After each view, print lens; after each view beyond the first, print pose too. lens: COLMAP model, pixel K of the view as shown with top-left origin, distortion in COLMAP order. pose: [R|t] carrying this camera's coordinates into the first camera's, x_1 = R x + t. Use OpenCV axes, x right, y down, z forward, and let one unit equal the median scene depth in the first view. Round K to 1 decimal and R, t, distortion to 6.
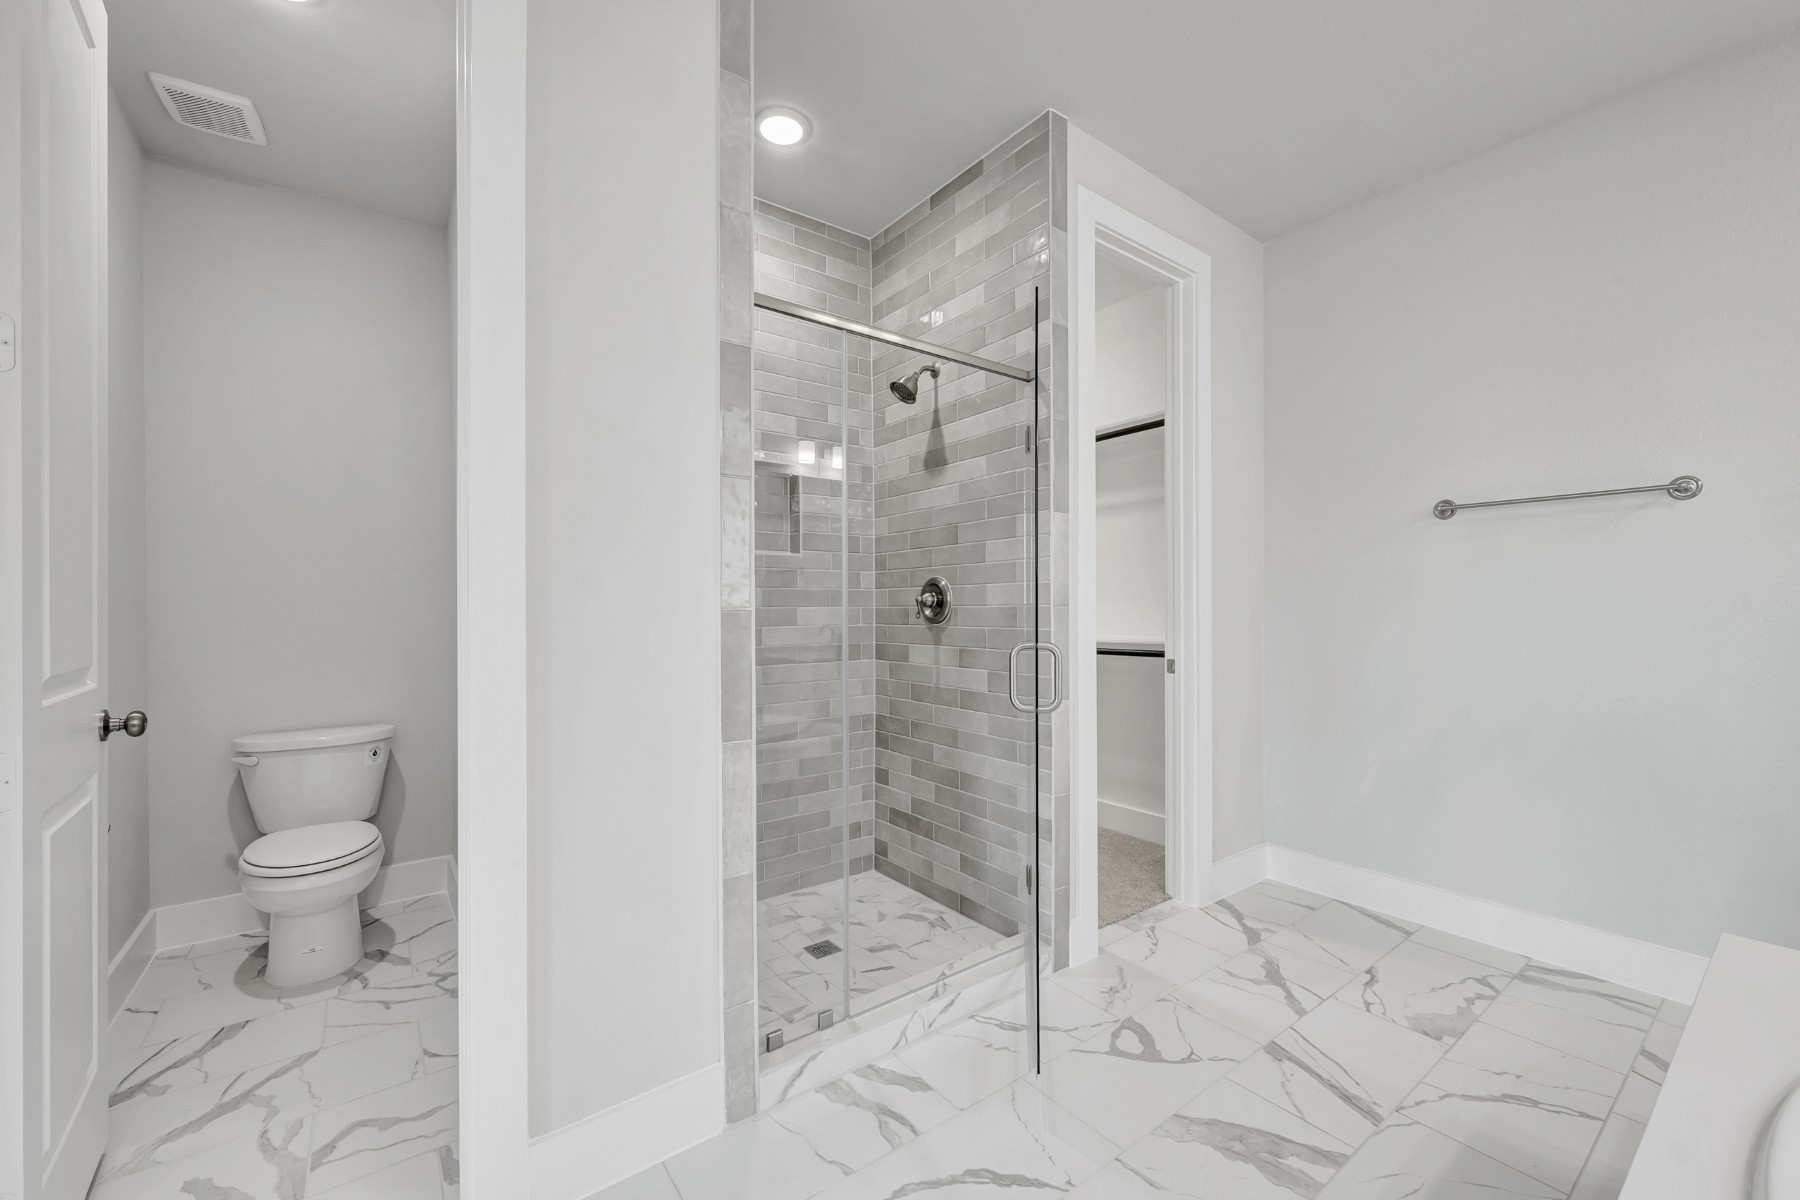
lens RADIAL K [[716.9, 0, 905.6], [0, 716.9, 603.3], [0, 0, 1]] dist [0.004318, -0.000342]
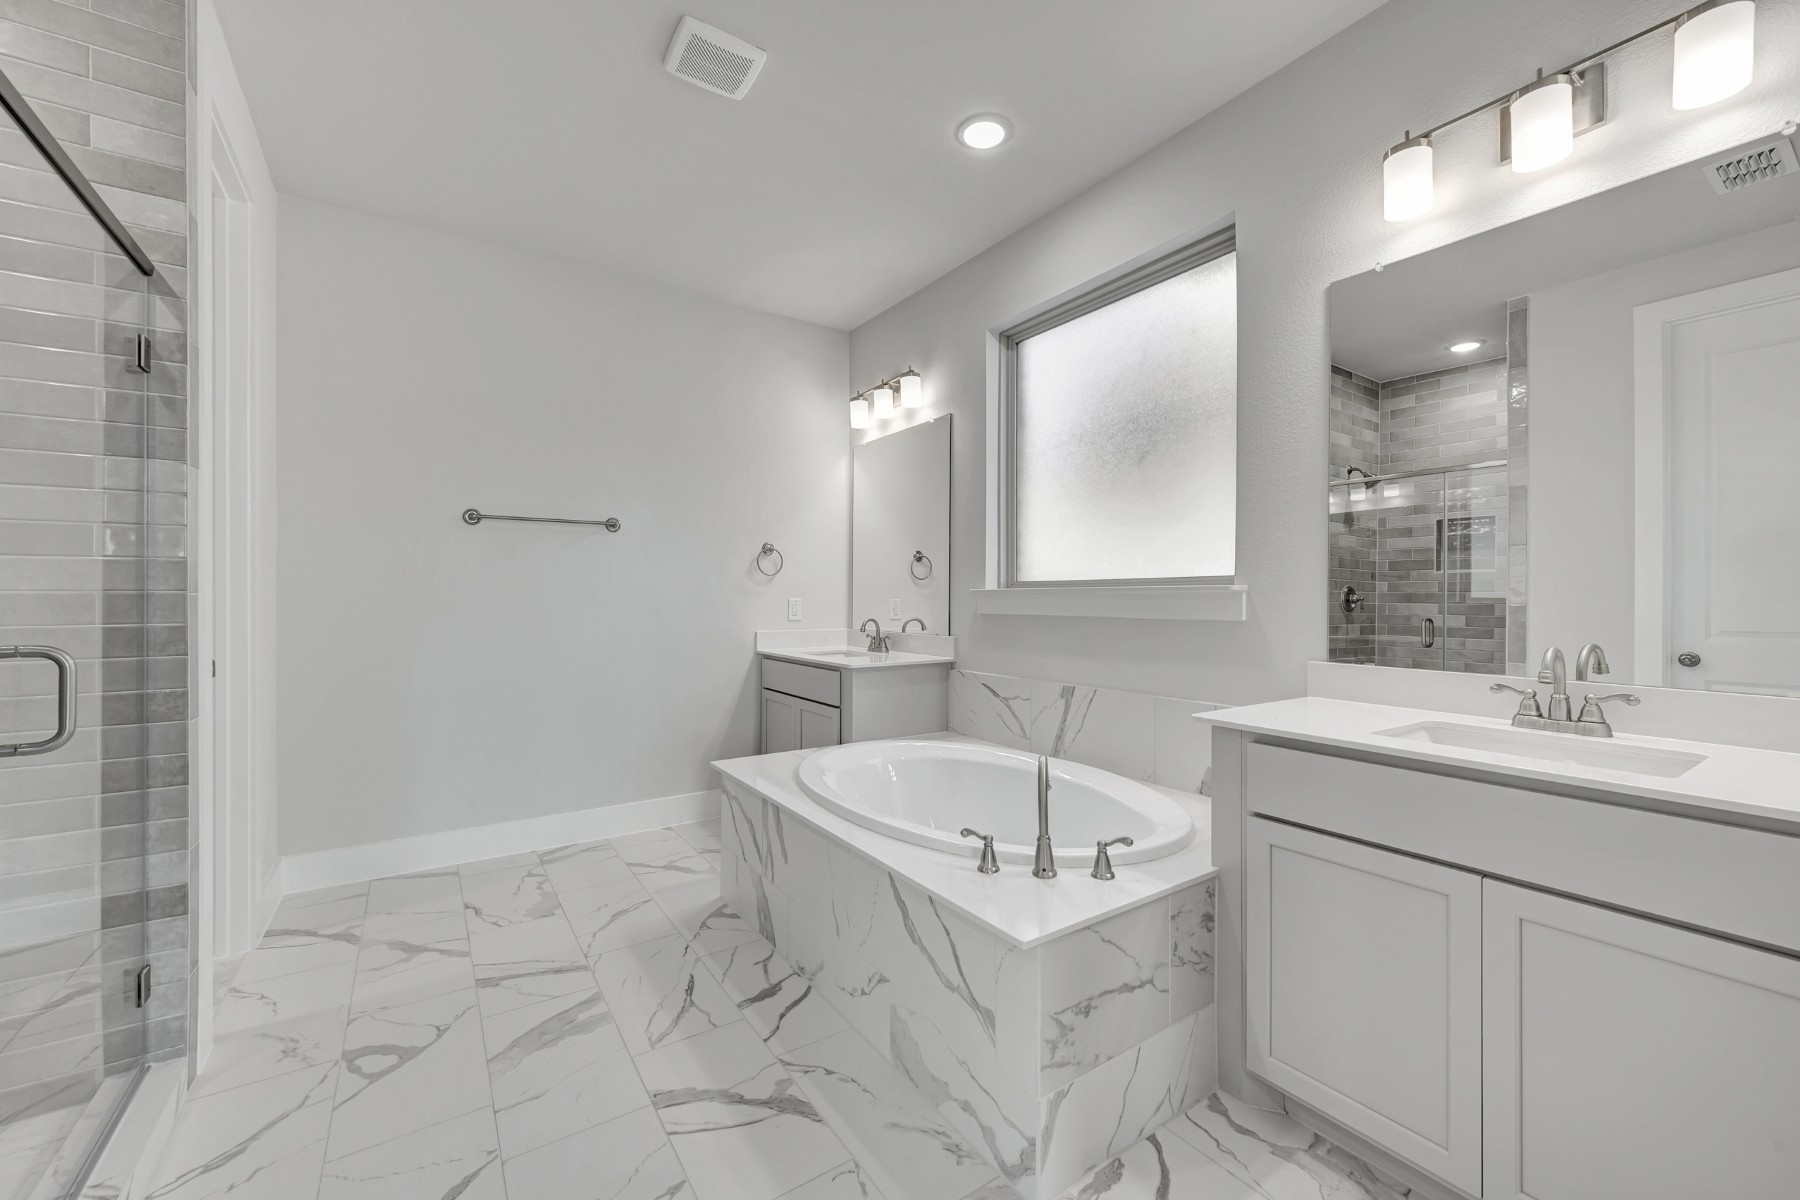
lens RADIAL K [[716.9, 0, 912.0], [0, 716.9, 598.2], [0, 0, 1]] dist [0.004318, -0.000342]
pose [[0.047550, 0.001645, 0.998868, -0.524767], [-0.008271, 0.999965, -0.001253, 0.003713], [-0.998835, -0.008202, 0.047562, 0.236994]]
